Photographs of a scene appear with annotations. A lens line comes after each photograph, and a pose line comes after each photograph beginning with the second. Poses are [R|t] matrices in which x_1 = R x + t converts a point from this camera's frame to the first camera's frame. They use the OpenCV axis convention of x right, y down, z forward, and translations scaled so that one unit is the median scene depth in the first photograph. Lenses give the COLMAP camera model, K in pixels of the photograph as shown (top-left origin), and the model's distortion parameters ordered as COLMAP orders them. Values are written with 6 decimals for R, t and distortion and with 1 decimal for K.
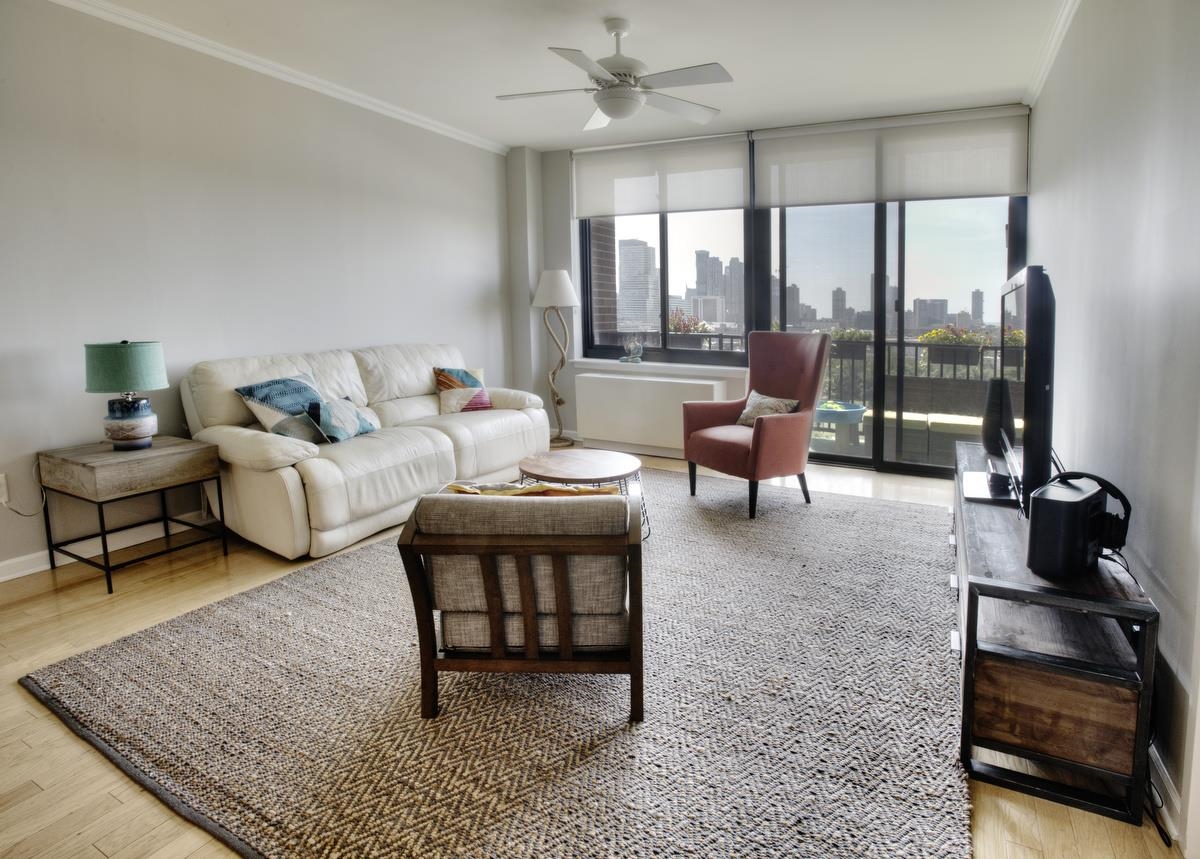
lens RADIAL K [[626.1, 0, 628.1], [0, 626.1, 367.7], [0, 0, 1]] dist [-0.028698, 0.001185]
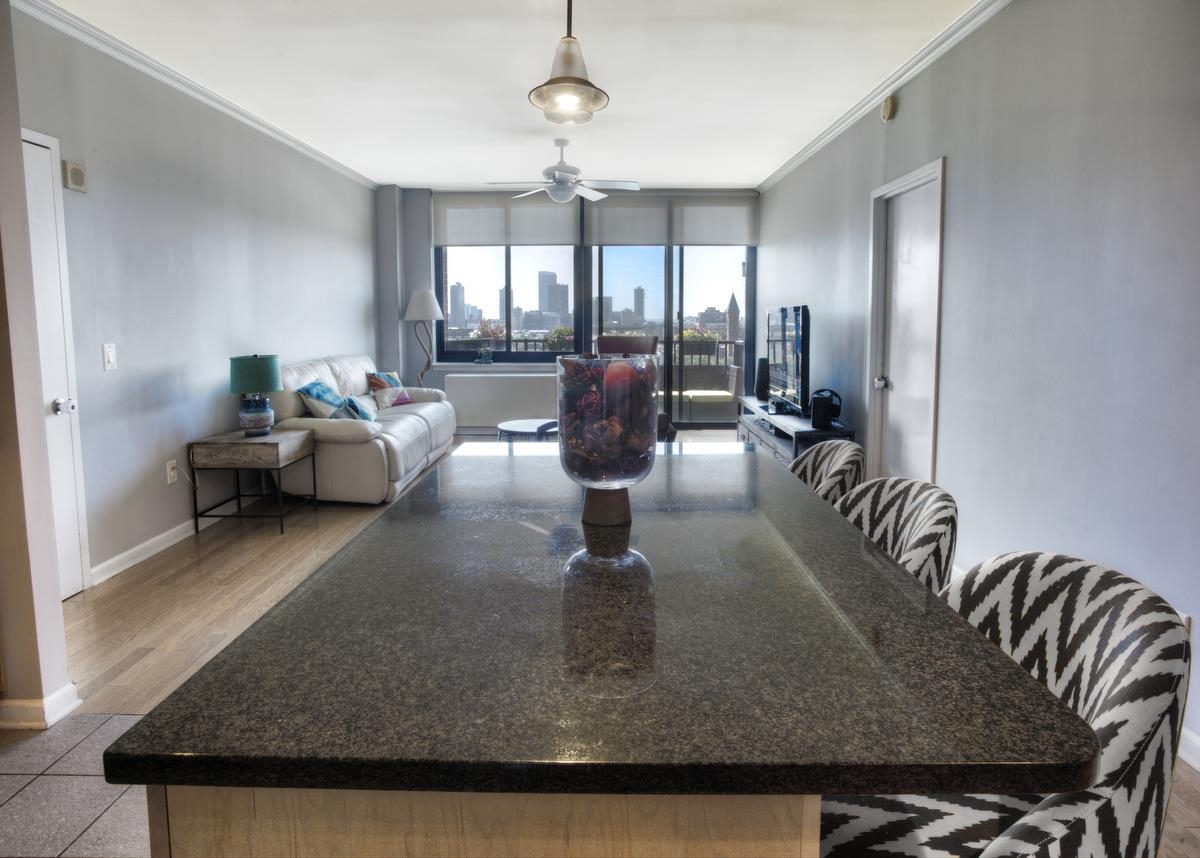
lens RADIAL K [[723.4, 0, 575.8], [0, 723.4, 406.0], [0, 0, 1]] dist [0.001044, 0.000873]
pose [[0.908295, -0.068416, 0.412697, -0.449458], [0.052199, 0.997361, 0.050455, 0.012868], [-0.415060, -0.024286, 0.909470, -0.403865]]
